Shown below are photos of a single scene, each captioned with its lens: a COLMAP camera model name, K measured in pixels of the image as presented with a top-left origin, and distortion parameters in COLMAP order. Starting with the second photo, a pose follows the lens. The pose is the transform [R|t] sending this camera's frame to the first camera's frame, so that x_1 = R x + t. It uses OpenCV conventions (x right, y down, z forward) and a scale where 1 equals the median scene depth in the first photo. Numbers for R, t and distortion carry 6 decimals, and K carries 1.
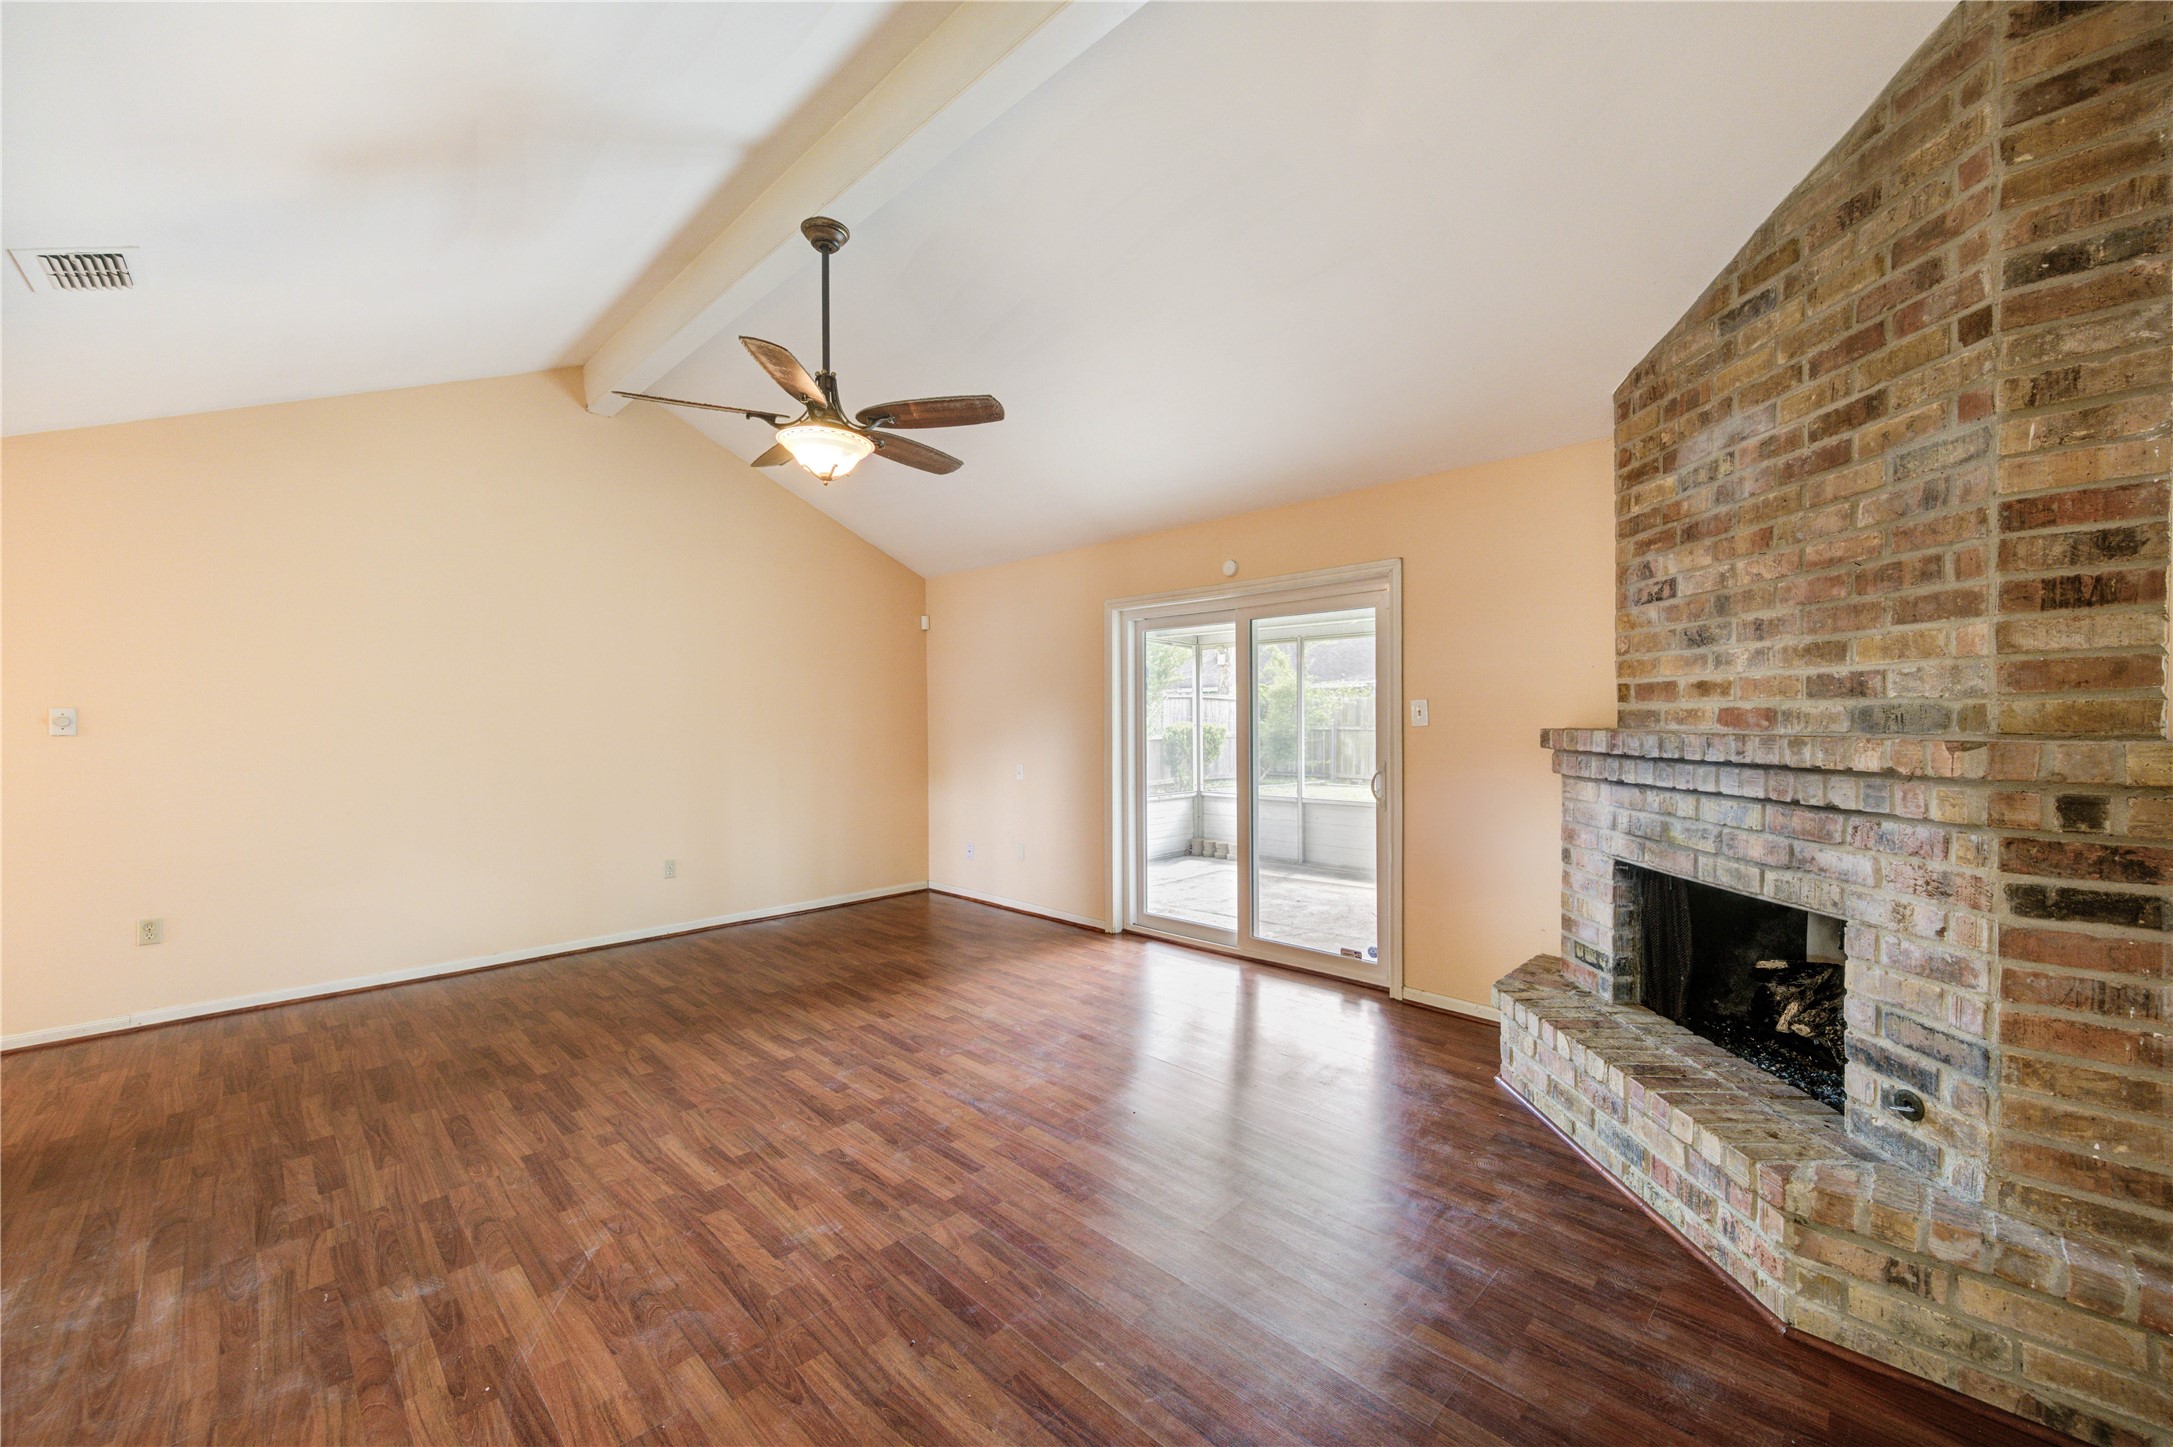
lens RADIAL K [[844.8, 0, 1092.9], [0, 844.8, 731.1], [0, 0, 1]] dist [-0.000365, -0.000201]
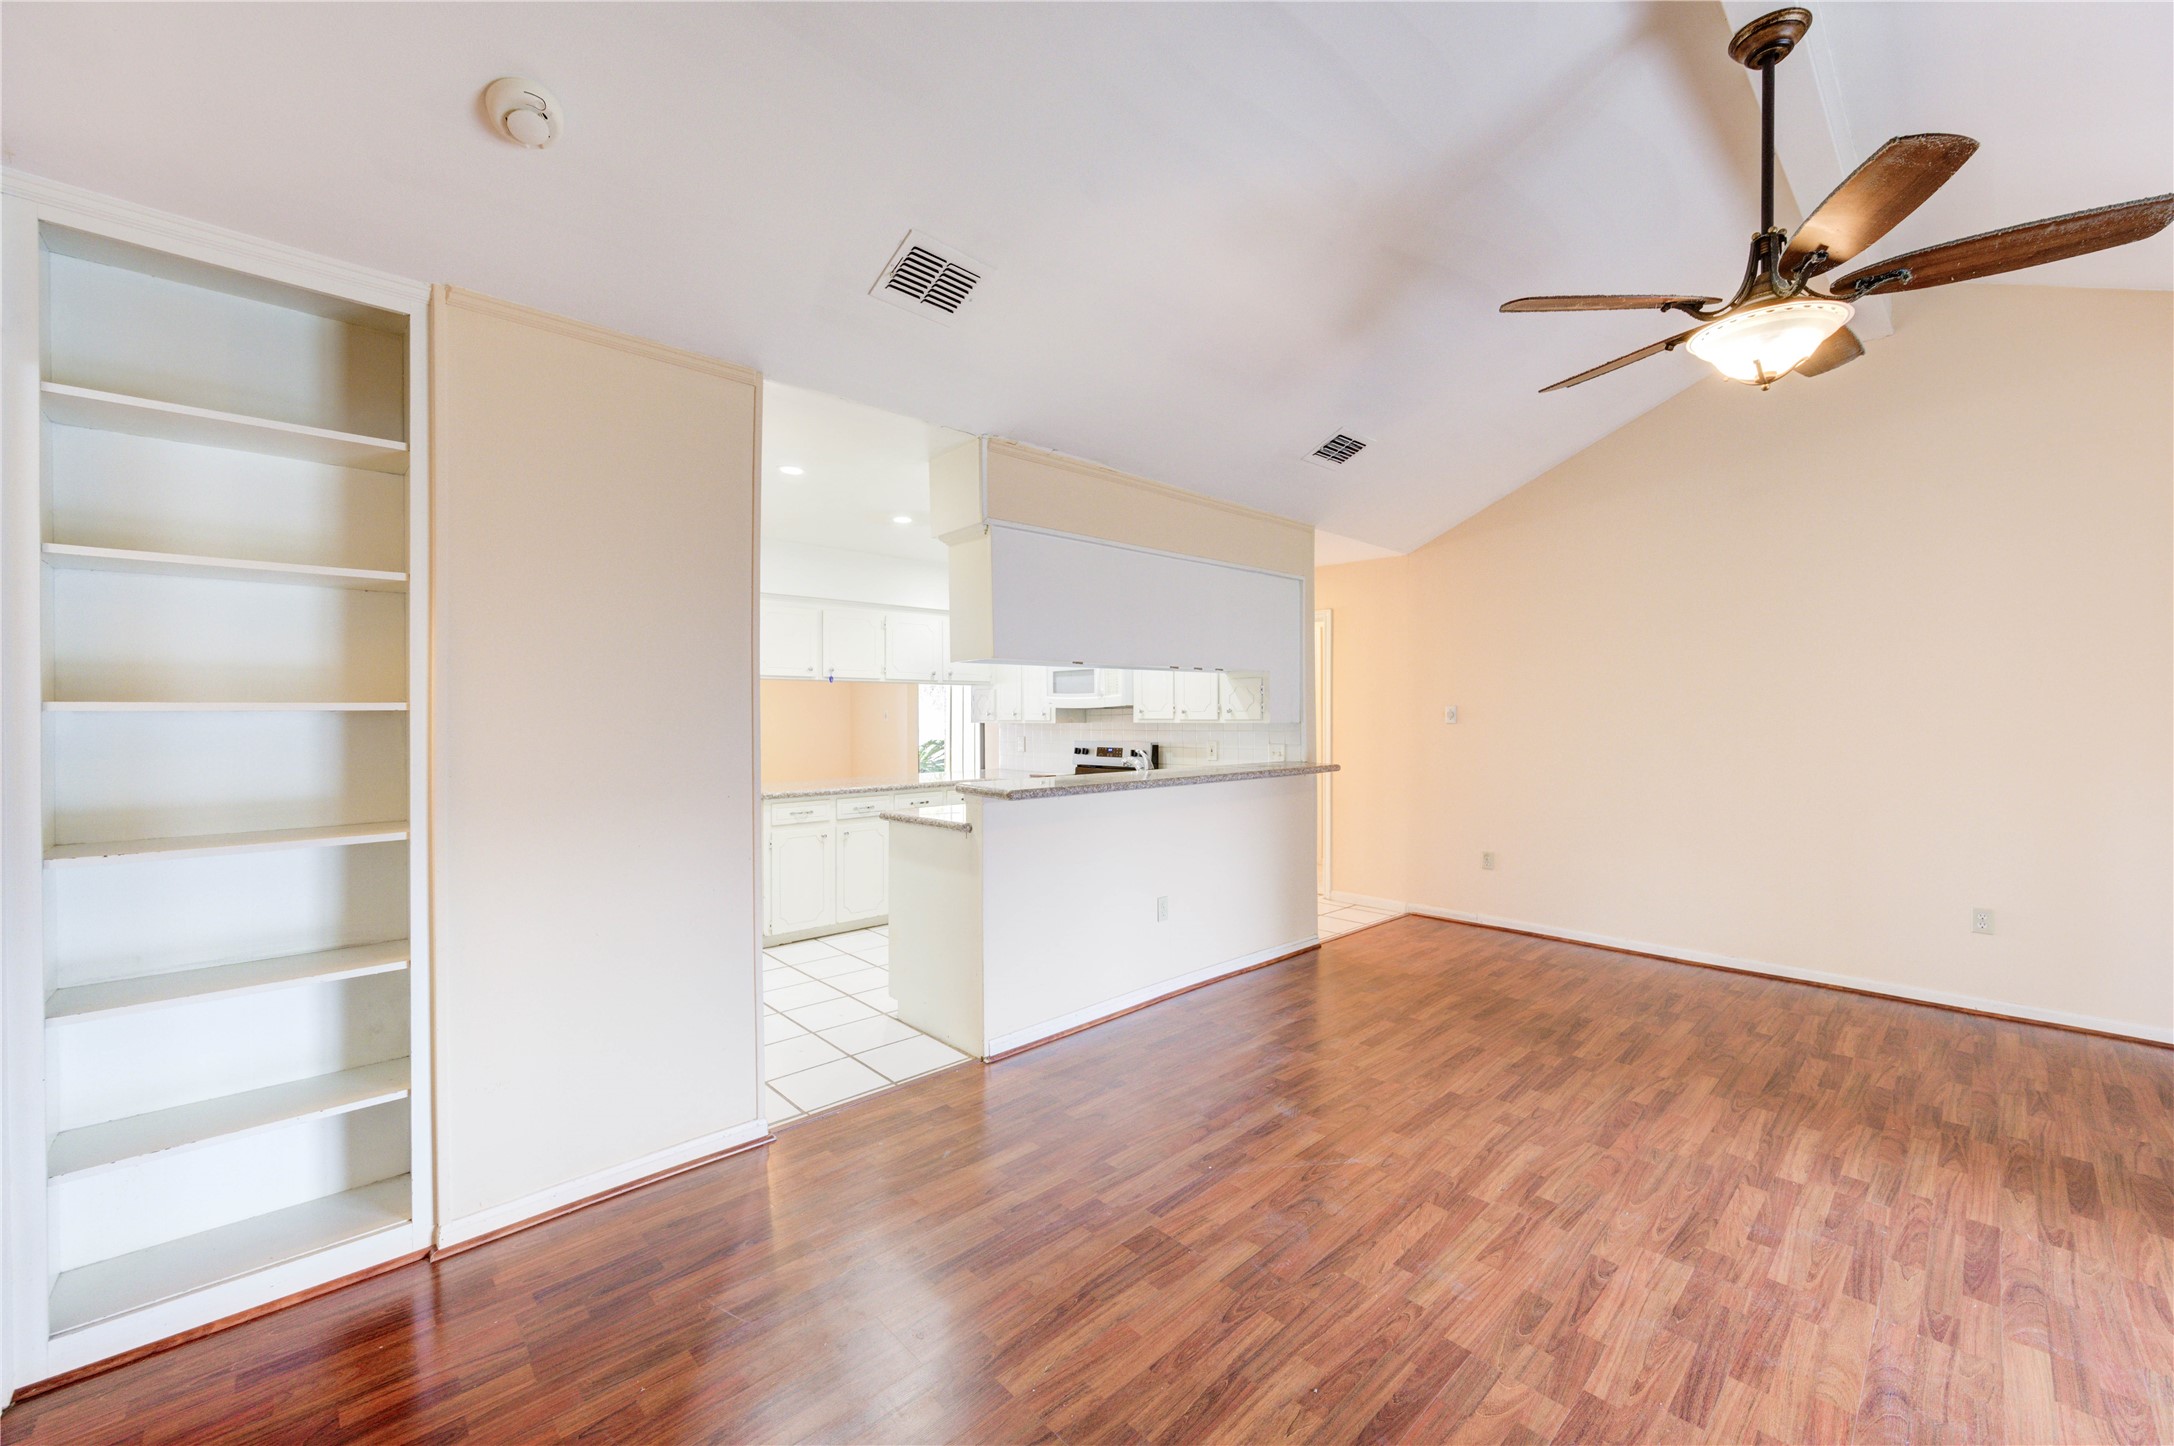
lens RADIAL K [[845.1, 0, 1097.3], [0, 845.1, 723.2], [0, 0, 1]] dist [-0.000280, 0.000662]
pose [[-0.035695, 0.014614, -0.999256, 0.517970], [-0.010938, 0.999827, 0.015013, -0.017990], [0.999303, 0.011465, -0.035529, 0.565979]]
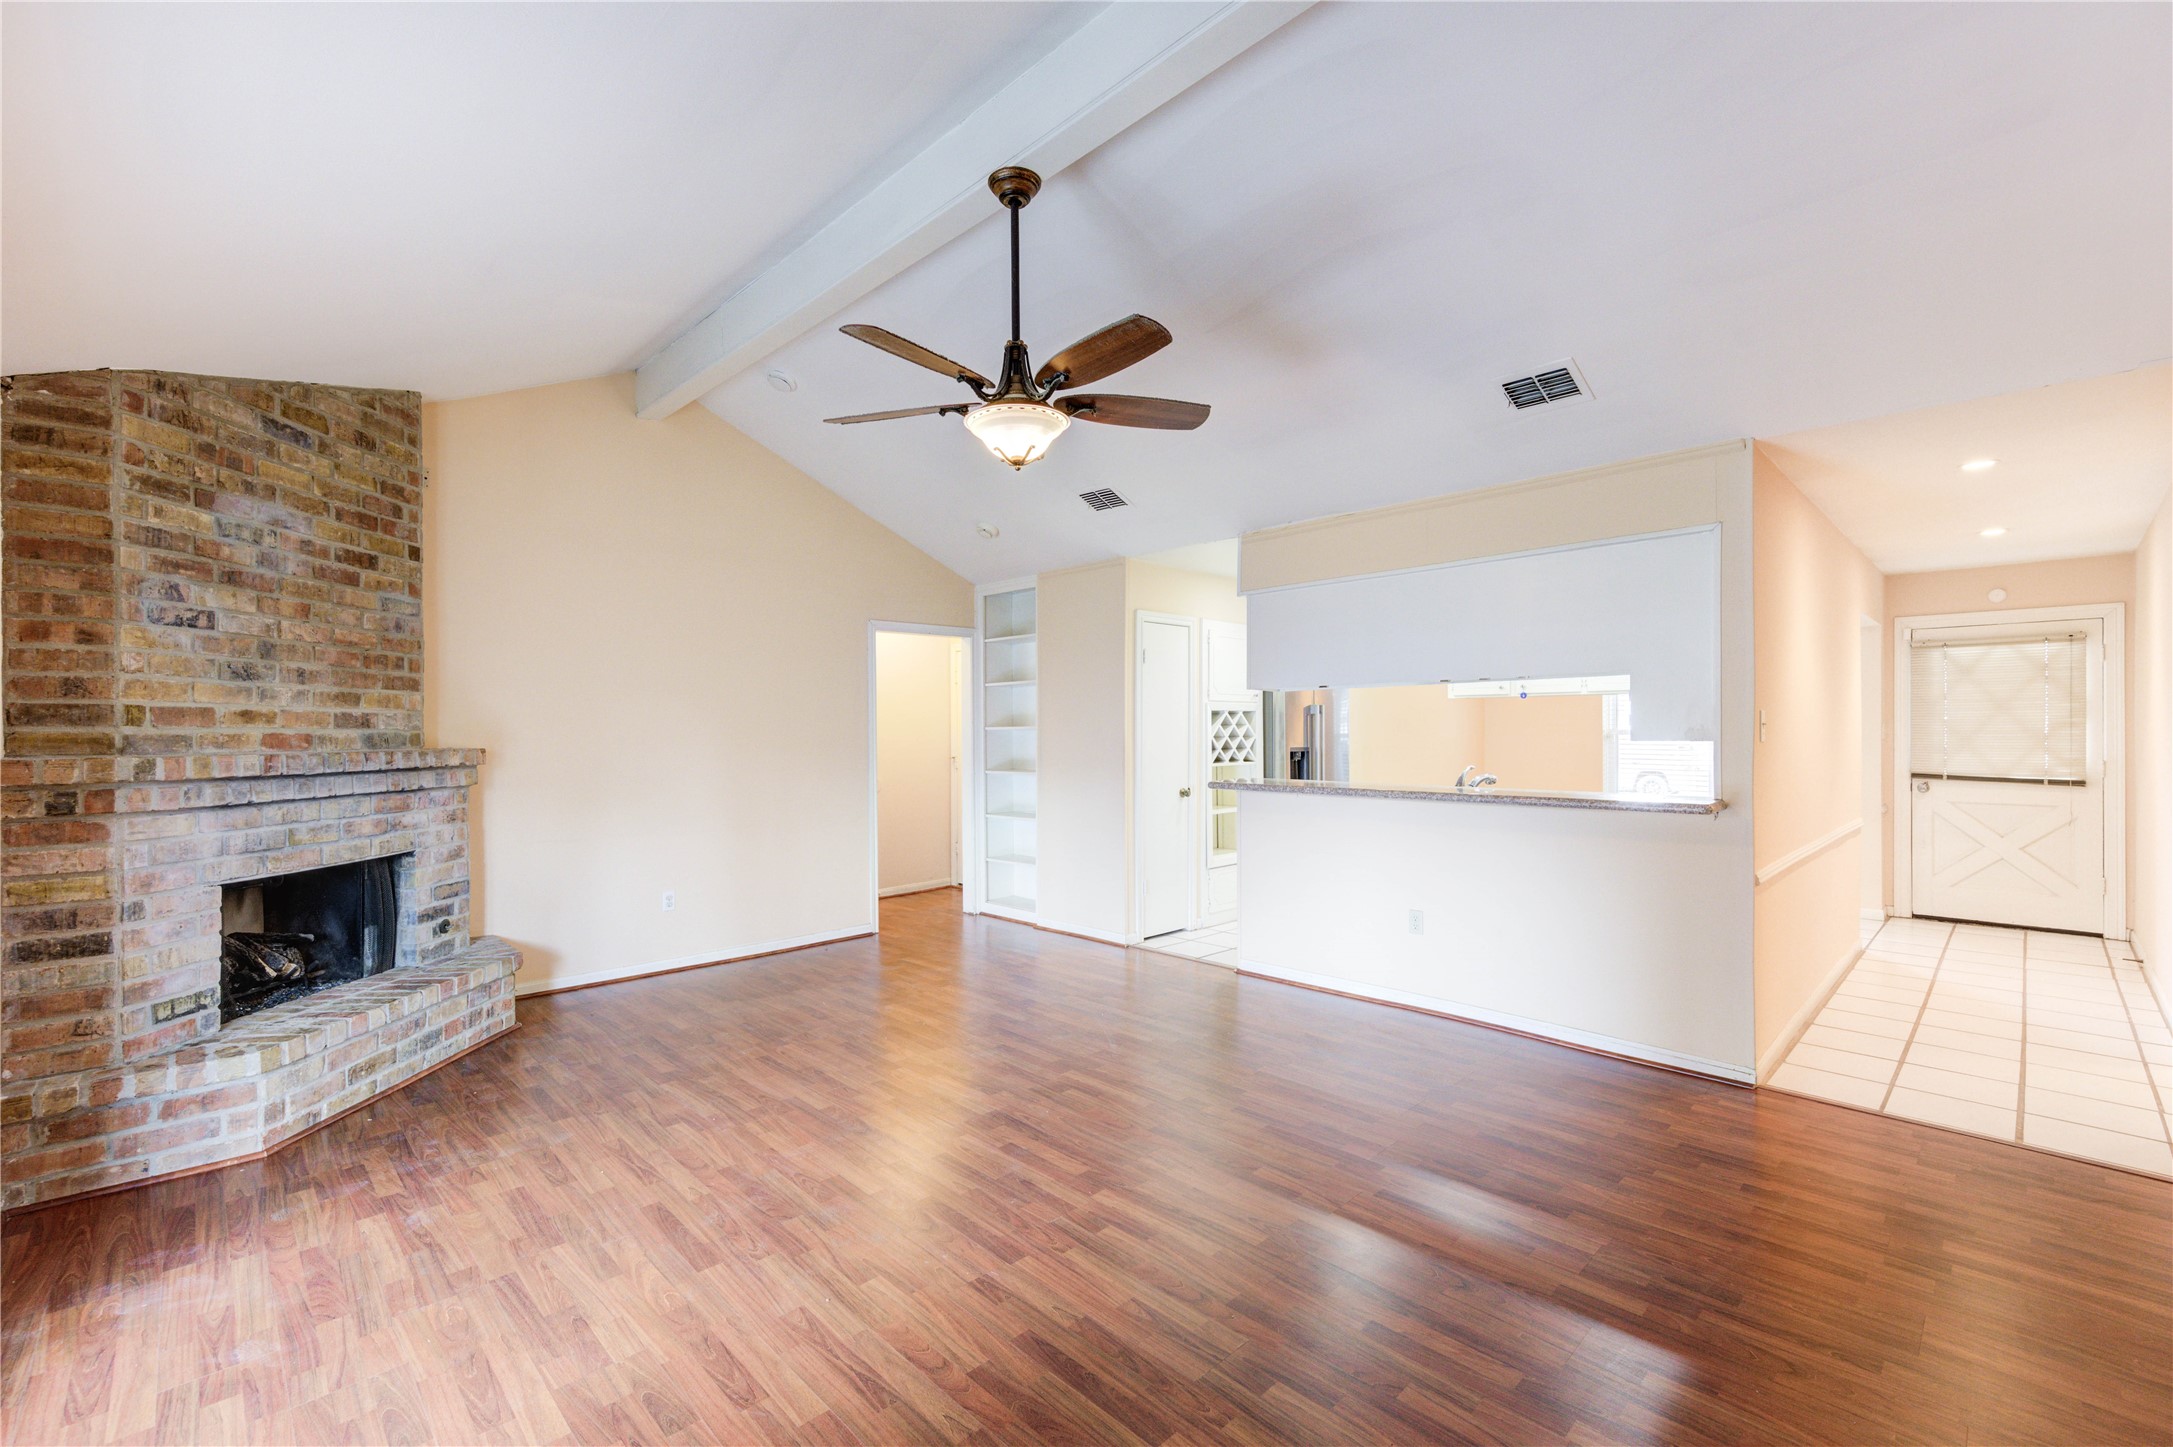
lens RADIAL K [[923.1, 0, 1096.0], [0, 923.1, 732.5], [0, 0, 1]] dist [-0.002524, -0.000432]
pose [[-0.999872, 0.009075, 0.013212, -0.498751], [0.009303, 0.999808, 0.017257, -0.042299], [-0.013053, 0.017377, -0.999764, 2.412994]]
